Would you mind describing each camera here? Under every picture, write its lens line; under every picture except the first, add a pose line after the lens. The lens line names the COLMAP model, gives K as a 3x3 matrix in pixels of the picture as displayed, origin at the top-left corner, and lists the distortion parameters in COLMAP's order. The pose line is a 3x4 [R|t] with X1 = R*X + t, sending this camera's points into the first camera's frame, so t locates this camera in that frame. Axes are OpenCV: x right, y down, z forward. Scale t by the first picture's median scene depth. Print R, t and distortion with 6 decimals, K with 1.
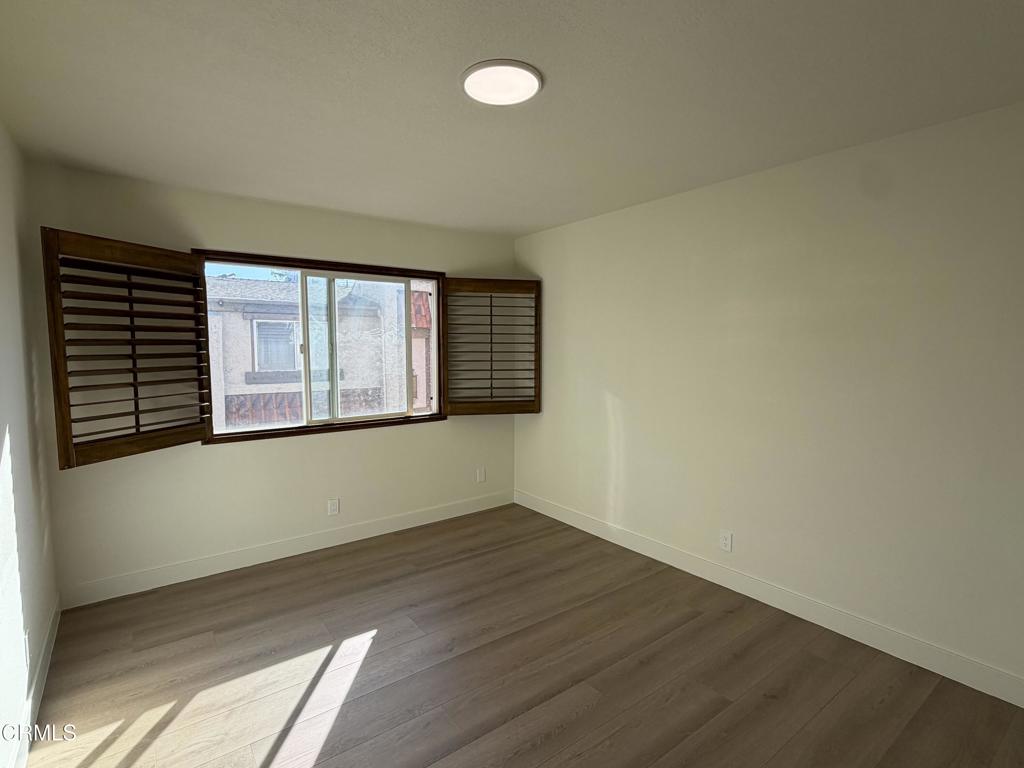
lens RADIAL K [[512.0, 0, 509.4], [0, 512.0, 383.2], [0, 0, 1]] dist [-0.000571, 0.000112]
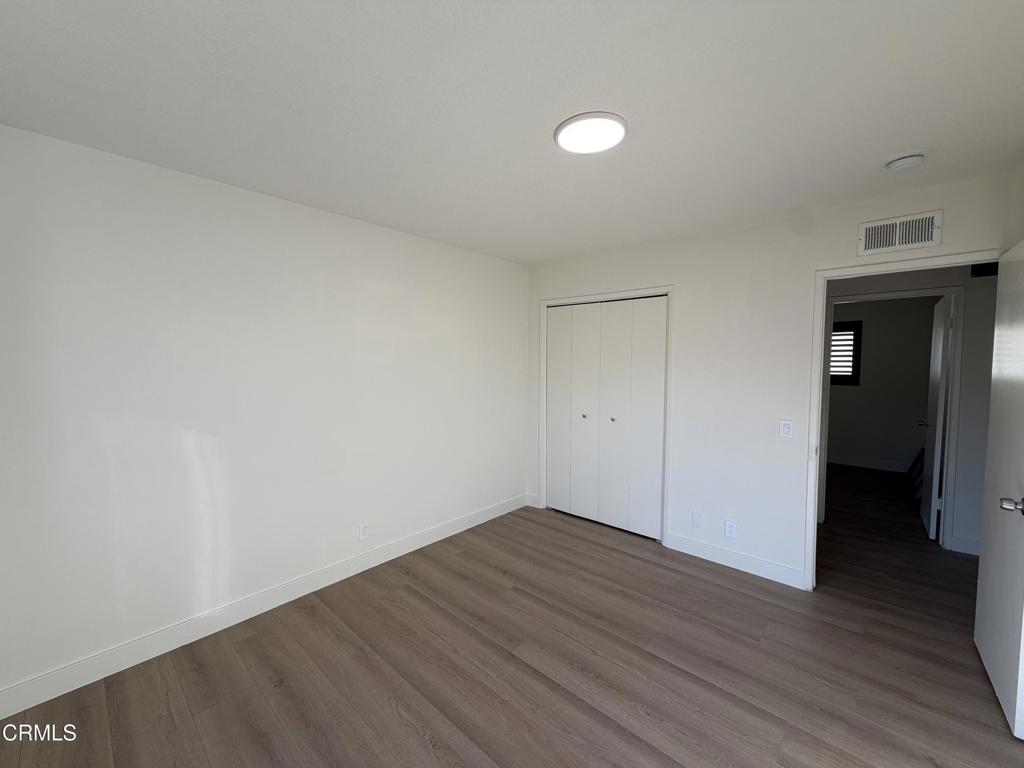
lens RADIAL K [[406.1, 0, 513.6], [0, 406.1, 388.1], [0, 0, 1]] dist [-0.000128, 0.000019]
pose [[-0.180138, -0.067407, 0.981329, -0.587468], [0.082778, 0.993071, 0.083409, -0.070205], [-0.980152, 0.096257, -0.173310, 0.903242]]
